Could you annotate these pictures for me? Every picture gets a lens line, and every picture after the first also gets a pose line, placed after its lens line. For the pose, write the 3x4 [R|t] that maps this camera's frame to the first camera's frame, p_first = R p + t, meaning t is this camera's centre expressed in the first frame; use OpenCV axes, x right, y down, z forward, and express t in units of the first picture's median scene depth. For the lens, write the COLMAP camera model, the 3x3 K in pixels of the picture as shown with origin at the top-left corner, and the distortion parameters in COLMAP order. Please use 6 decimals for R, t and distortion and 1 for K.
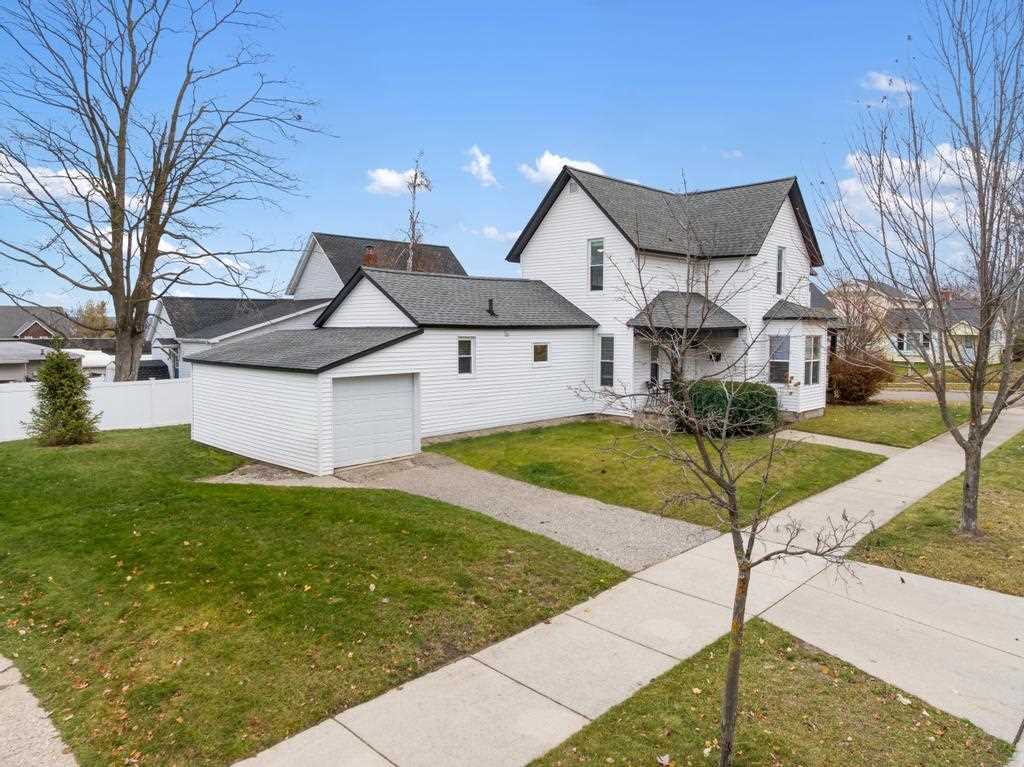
lens RADIAL K [[718.3, 0, 515.3], [0, 718.3, 377.6], [0, 0, 1]] dist [-0.037747, 0.000930]
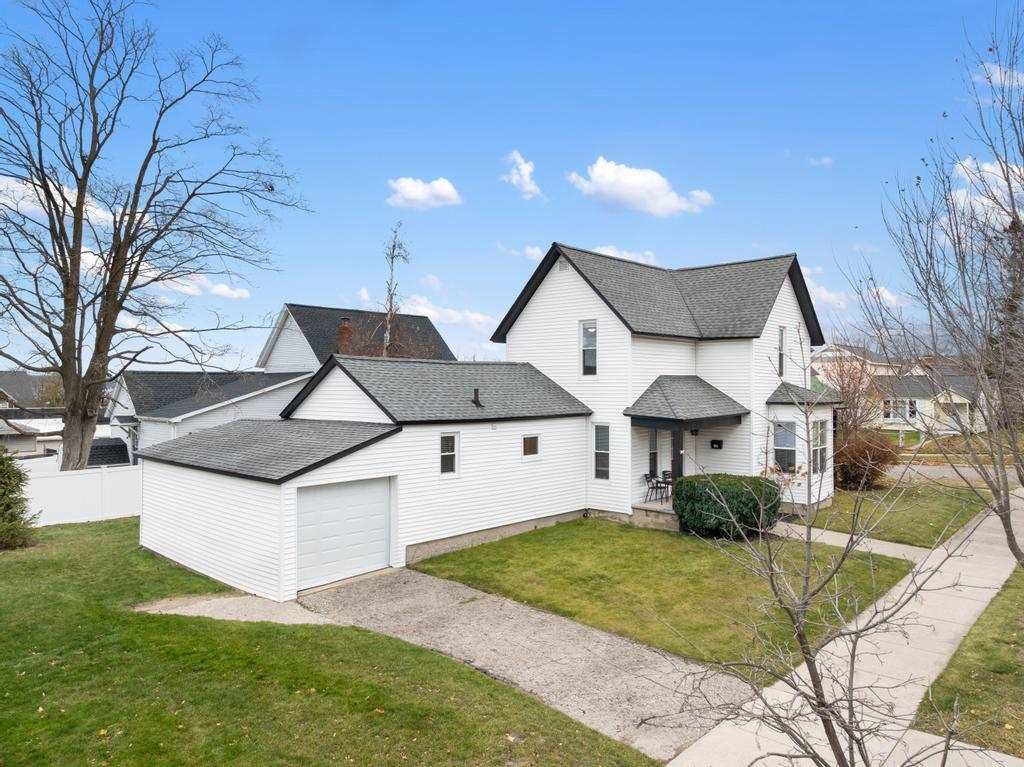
lens RADIAL K [[718.3, 0, 515.3], [0, 718.3, 377.6], [0, 0, 1]] dist [-0.037747, 0.000930]
pose [[0.999480, -0.002459, 0.032155, -0.012085], [0.005097, 0.996602, -0.082206, -0.041917], [-0.031844, 0.082327, 0.996096, 0.078082]]
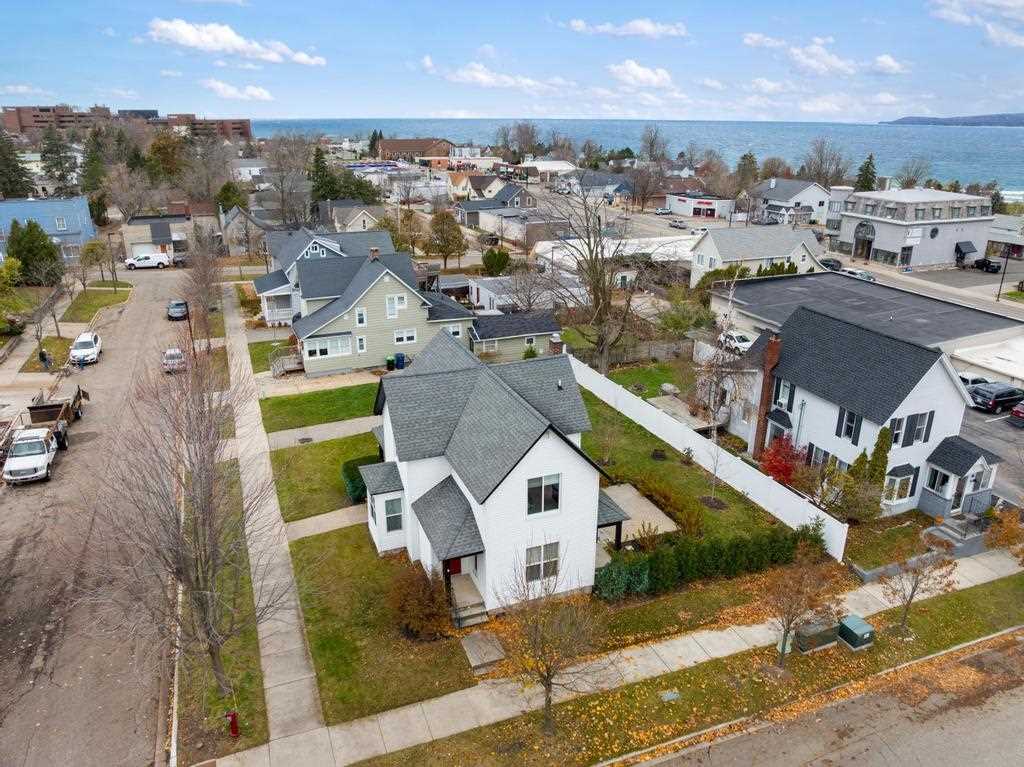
lens RADIAL K [[718.3, 0, 515.3], [0, 718.3, 377.6], [0, 0, 1]] dist [-0.037747, 0.000930]
pose [[-0.410814, 0.302777, -0.859976, 1.438977], [-0.075339, 0.928746, 0.362979, -0.786655], [0.908601, 0.213907, -0.358731, 1.737570]]
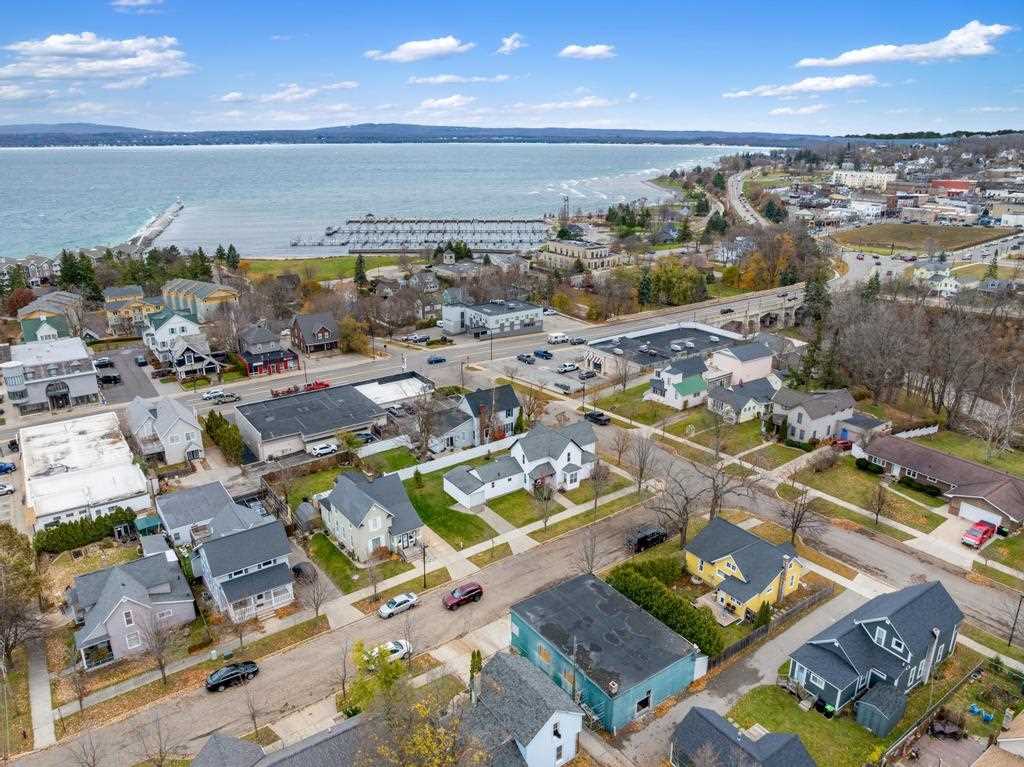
lens RADIAL K [[718.3, 0, 515.3], [0, 718.3, 377.6], [0, 0, 1]] dist [-0.037747, 0.000930]
pose [[0.981597, 0.055473, -0.182728, 0.876288], [-0.008588, 0.968732, 0.247959, -1.815211], [0.190770, -0.241827, 0.951382, -3.317815]]
